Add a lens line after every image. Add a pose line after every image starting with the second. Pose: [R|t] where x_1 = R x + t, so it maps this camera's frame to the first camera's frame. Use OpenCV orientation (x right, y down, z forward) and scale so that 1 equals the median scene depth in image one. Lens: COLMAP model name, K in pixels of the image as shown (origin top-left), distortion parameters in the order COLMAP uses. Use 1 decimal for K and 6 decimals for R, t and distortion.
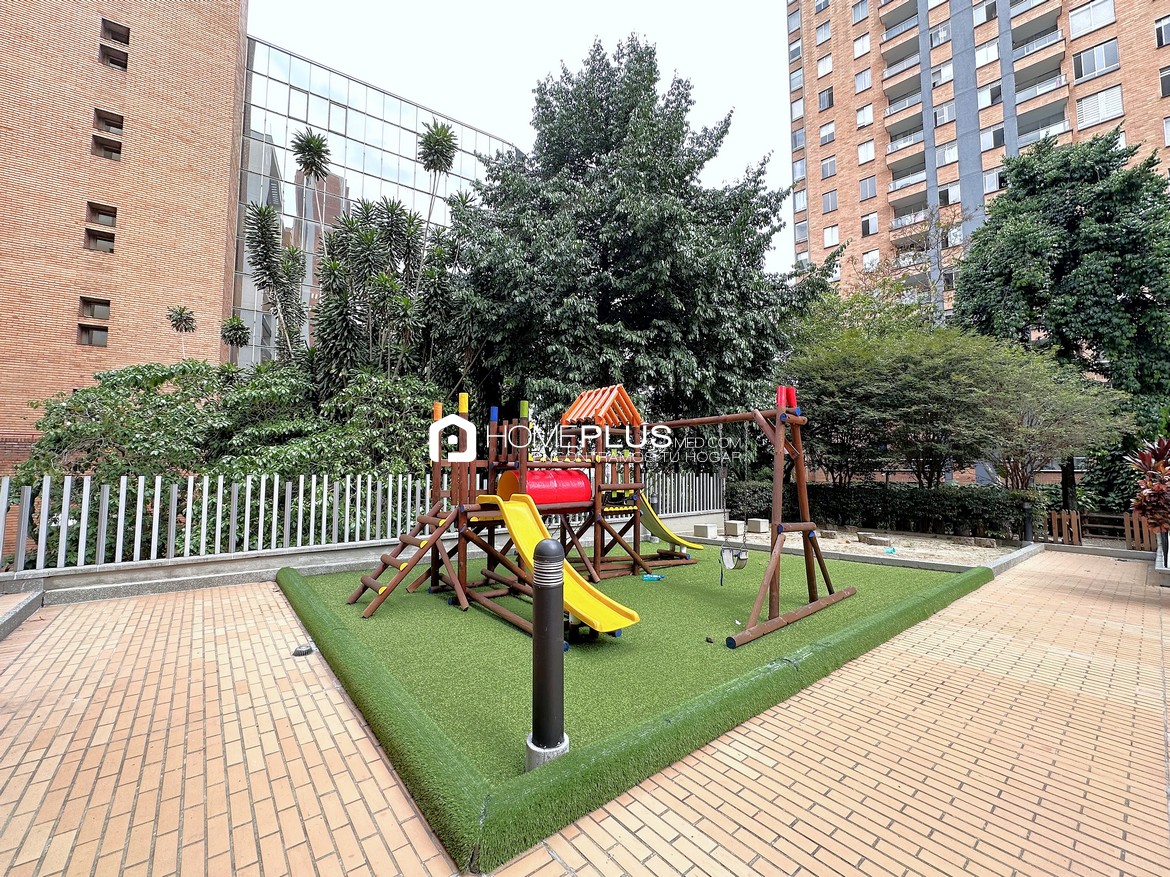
lens RADIAL K [[467.6, 0, 583.4], [0, 467.6, 437.9], [0, 0, 1]] dist [-0.000047, -0.000025]
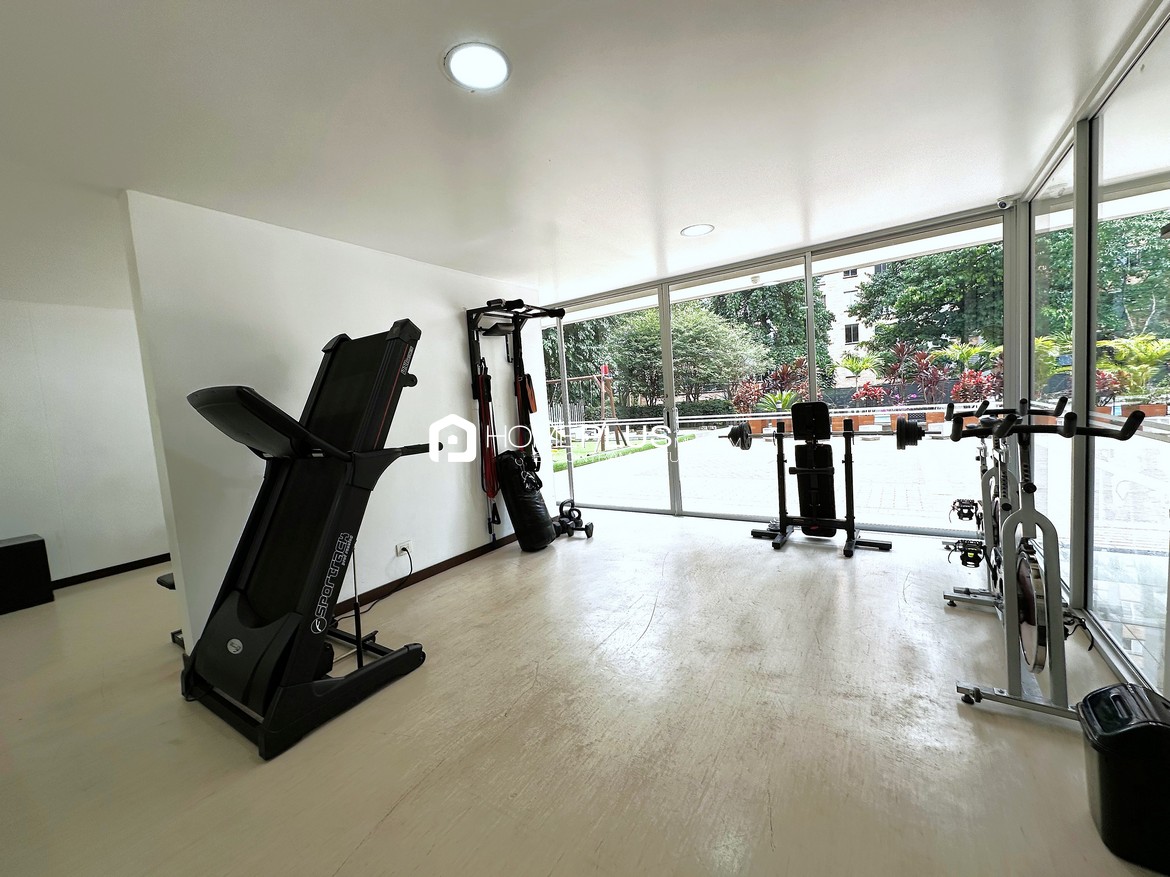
lens RADIAL K [[467.6, 0, 587.1], [0, 467.6, 436.8], [0, 0, 1]] dist [-0.000047, -0.000025]
pose [[0.952419, -0.095011, 0.289603, -0.194002], [0.055698, 0.988427, 0.141100, -0.043088], [-0.299658, -0.118256, 0.946689, -0.652564]]
